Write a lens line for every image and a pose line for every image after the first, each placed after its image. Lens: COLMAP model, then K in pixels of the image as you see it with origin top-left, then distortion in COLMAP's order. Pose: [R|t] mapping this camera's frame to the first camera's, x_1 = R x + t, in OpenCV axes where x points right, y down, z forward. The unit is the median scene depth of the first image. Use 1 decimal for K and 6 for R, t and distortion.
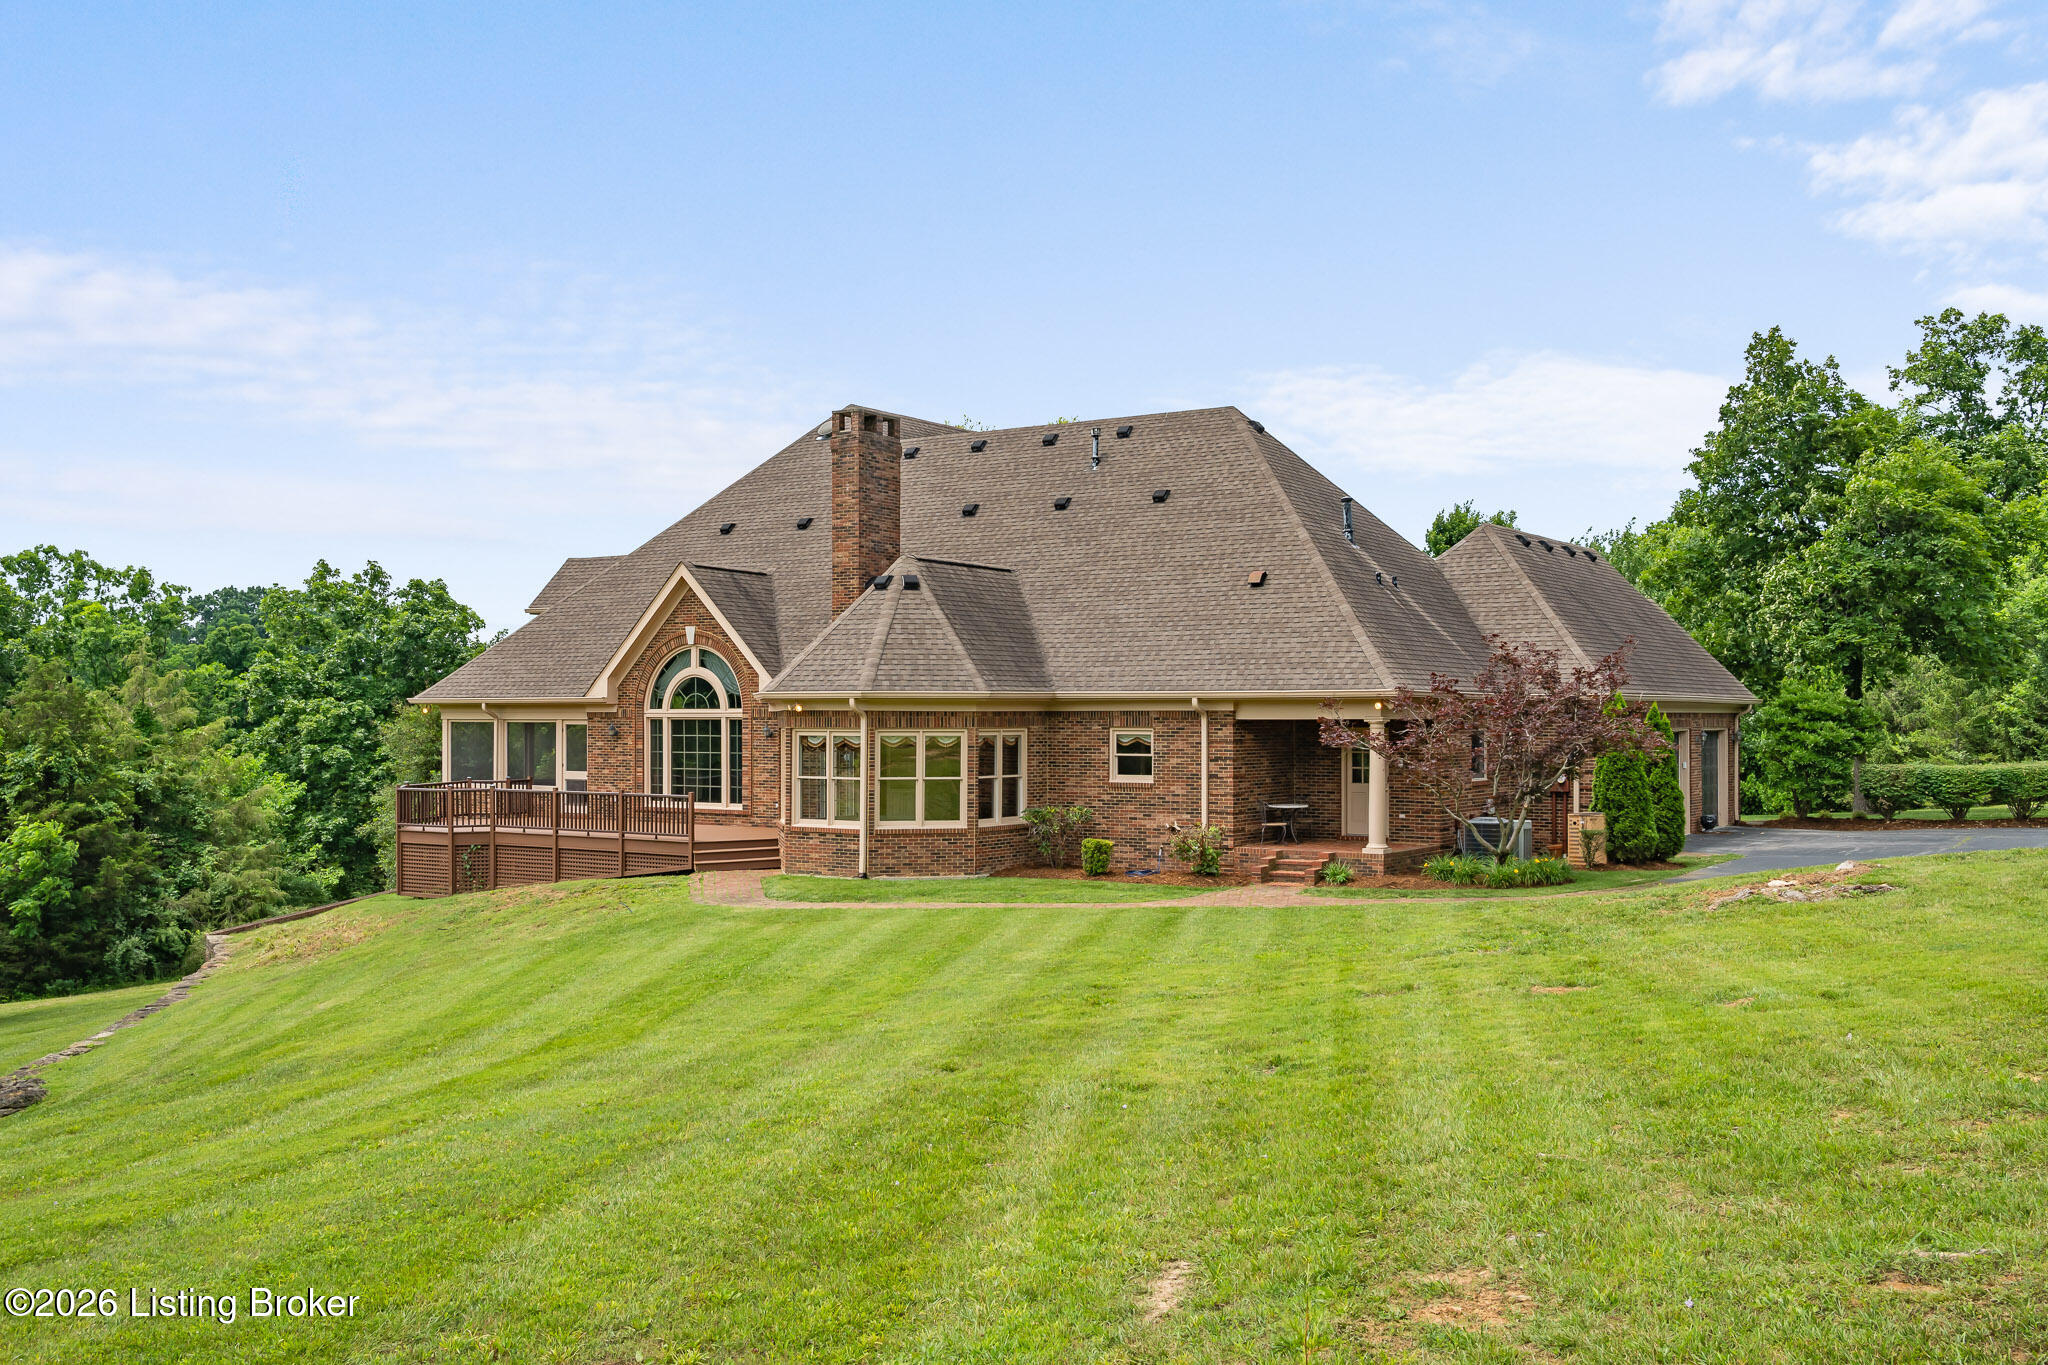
lens RADIAL K [[1911.8, 0, 1026.7], [0, 1911.8, 685.8], [0, 0, 1]] dist [-0.005149, 0.000000]
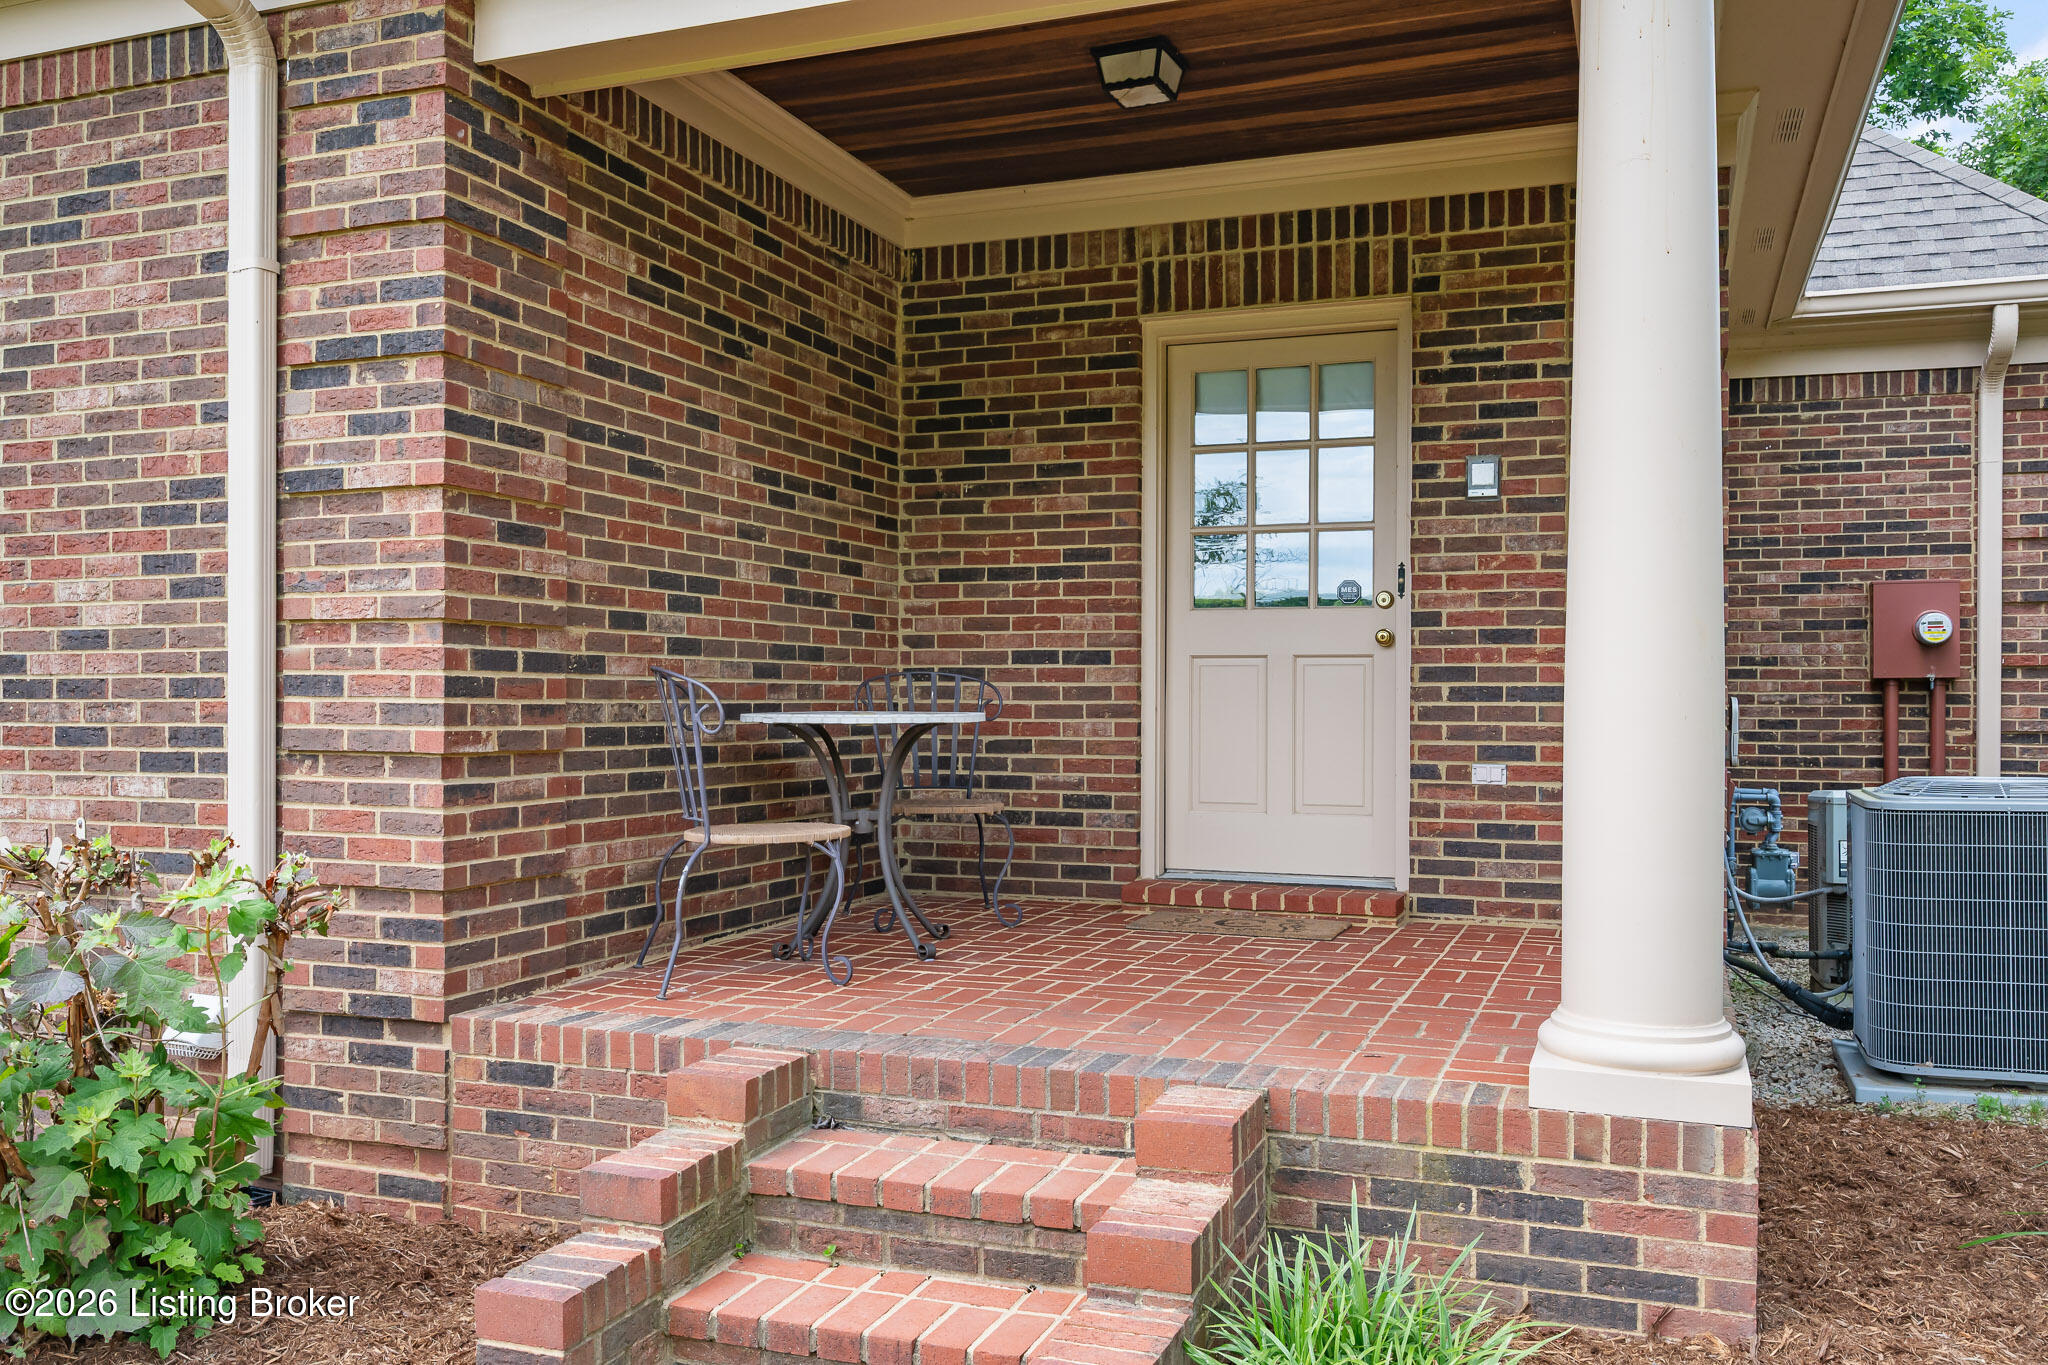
lens RADIAL K [[1672.7, 0, 1026.1], [0, 1672.7, 687.7], [0, 0, 1]] dist [-0.008677, -0.003464]
pose [[0.976247, 0.003115, 0.216637, 0.121530], [-0.004414, 0.999975, 0.005515, 0.060508], [-0.216614, -0.006340, 0.976237, 0.872446]]
